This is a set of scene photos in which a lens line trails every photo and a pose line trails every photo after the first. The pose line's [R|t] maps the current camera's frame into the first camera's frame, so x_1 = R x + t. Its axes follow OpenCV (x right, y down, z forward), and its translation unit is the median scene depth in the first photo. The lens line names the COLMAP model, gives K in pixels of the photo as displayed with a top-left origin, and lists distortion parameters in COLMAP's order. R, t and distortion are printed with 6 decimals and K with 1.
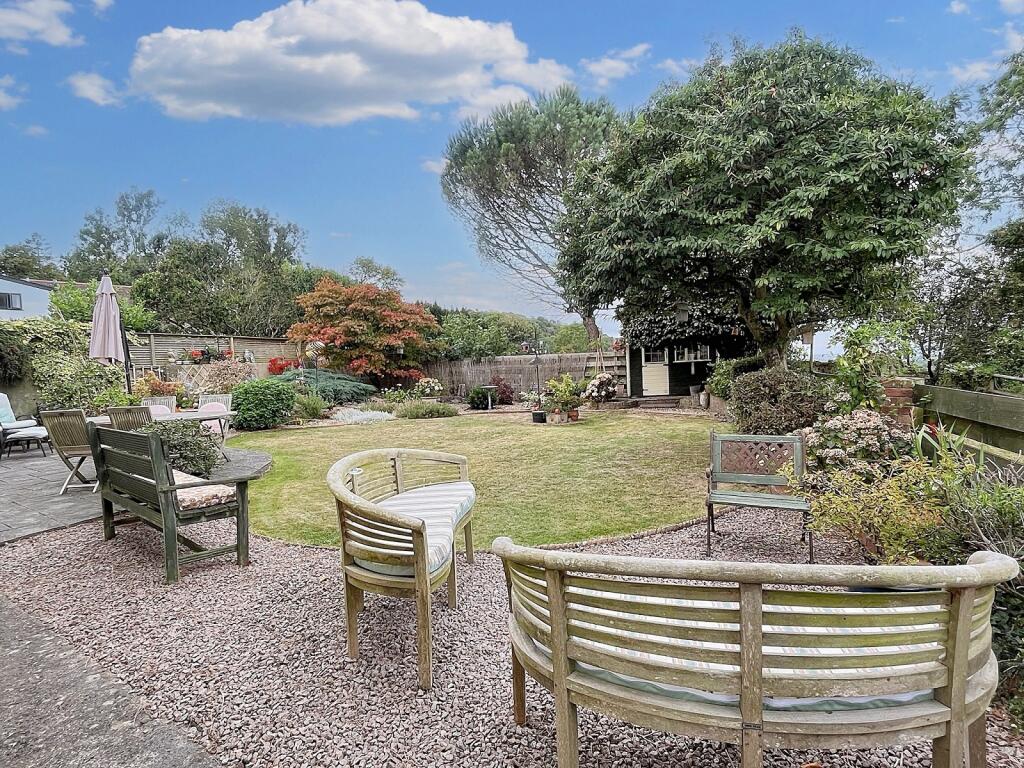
lens RADIAL K [[561.8, 0, 517.2], [0, 561.8, 390.5], [0, 0, 1]] dist [-0.002693, -0.000555]
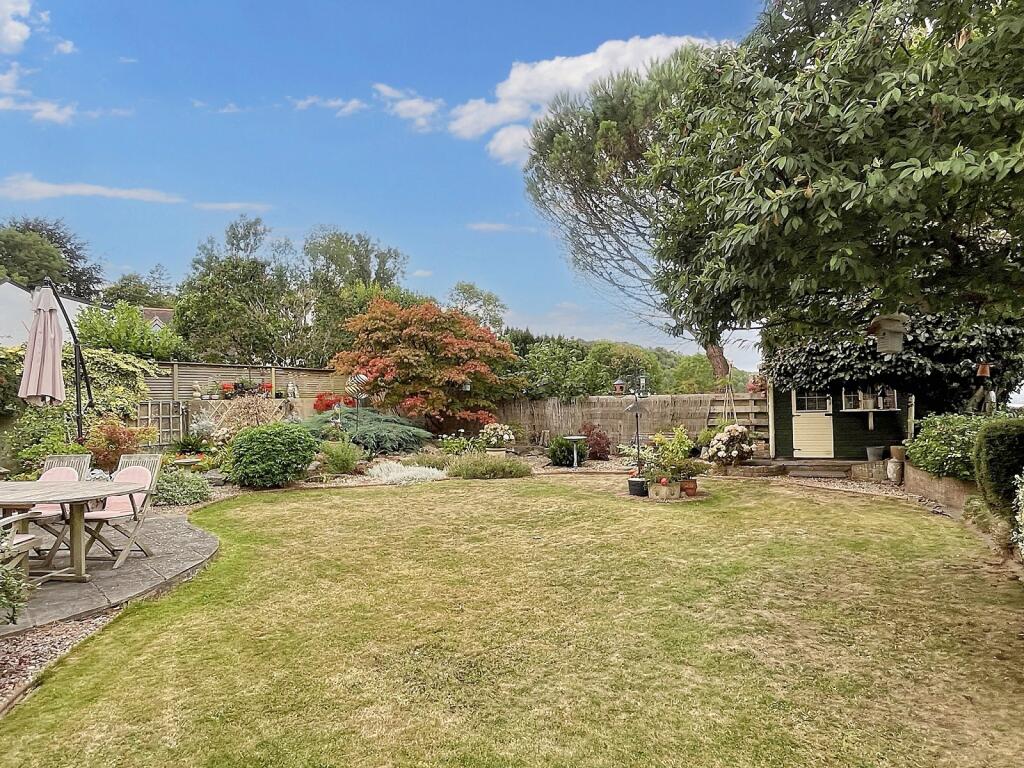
lens RADIAL K [[614.2, 0, 515.8], [0, 614.2, 384.5], [0, 0, 1]] dist [0.000307, -0.004222]
pose [[0.982378, 0.016748, -0.186152, 0.024444], [-0.029486, 0.997392, -0.065870, -0.021341], [0.184563, 0.070198, 0.980310, 0.179111]]
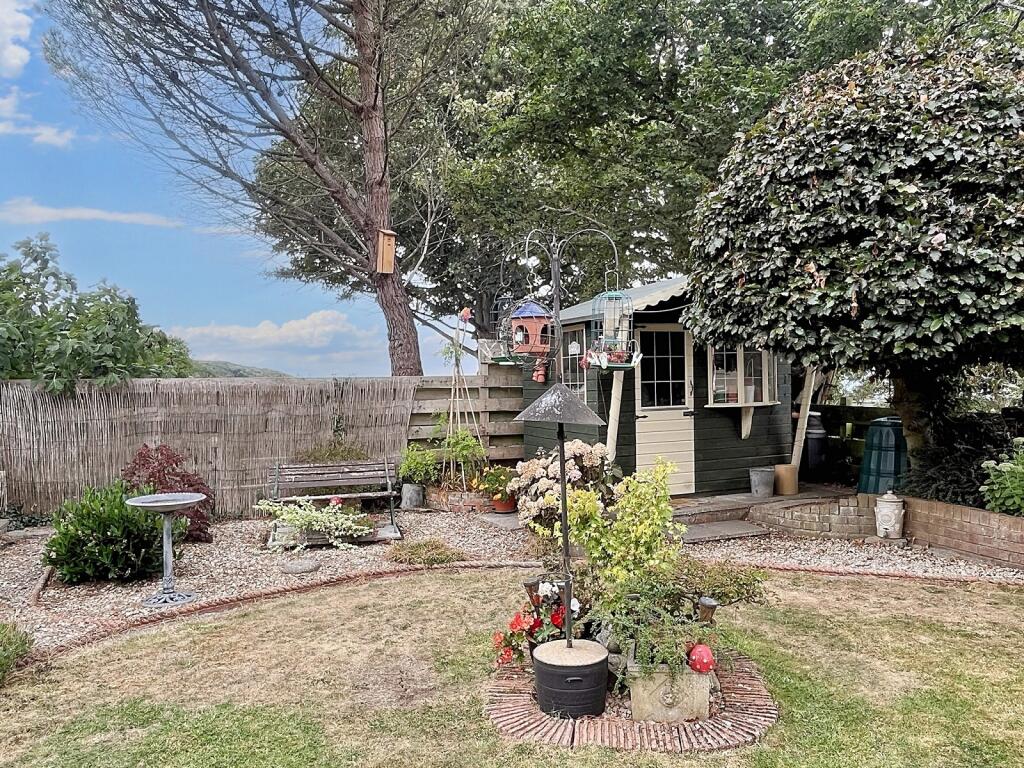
lens RADIAL K [[734.2, 0, 519.4], [0, 734.2, 390.5], [0, 0, 1]] dist [-0.006578, 0.007733]
pose [[0.827314, 0.020065, 0.561381, -0.106178], [0.011494, 0.998548, -0.052630, -0.036545], [-0.561622, 0.049994, 0.825882, 0.658838]]
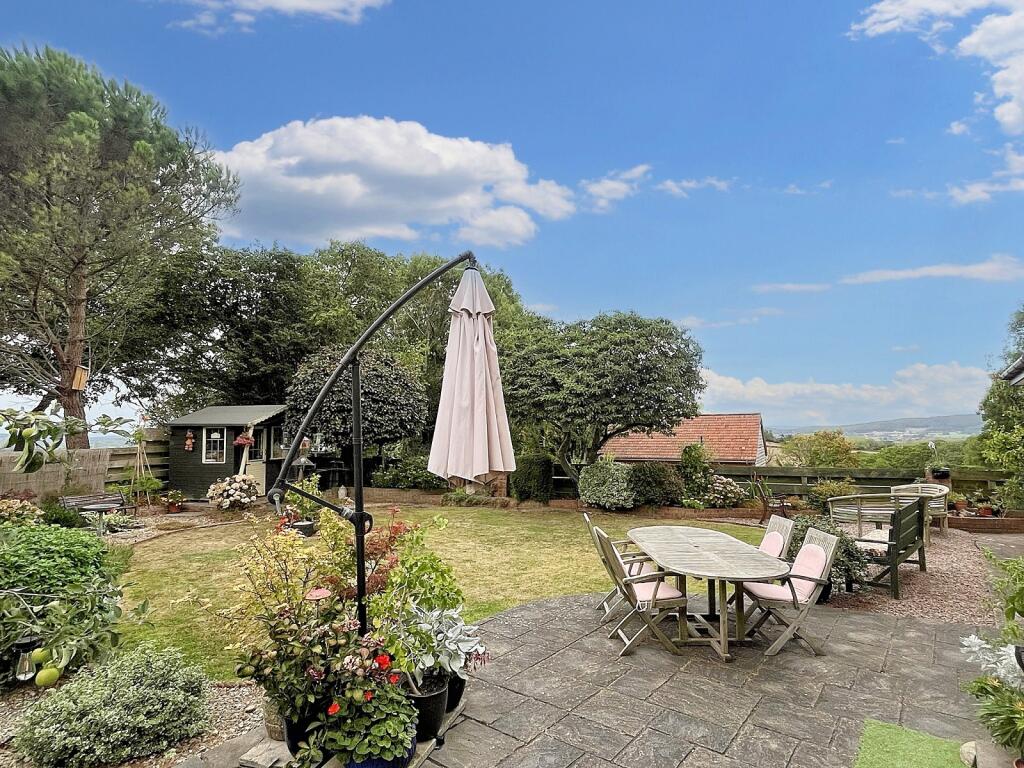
lens RADIAL K [[561.8, 0, 512.0], [0, 561.8, 388.2], [0, 0, 1]] dist [-0.002693, -0.000555]
pose [[0.051286, 0.106757, 0.992962, -0.646301], [0.057047, 0.992333, -0.109636, -0.042085], [-0.997053, 0.062269, 0.044803, 0.546210]]
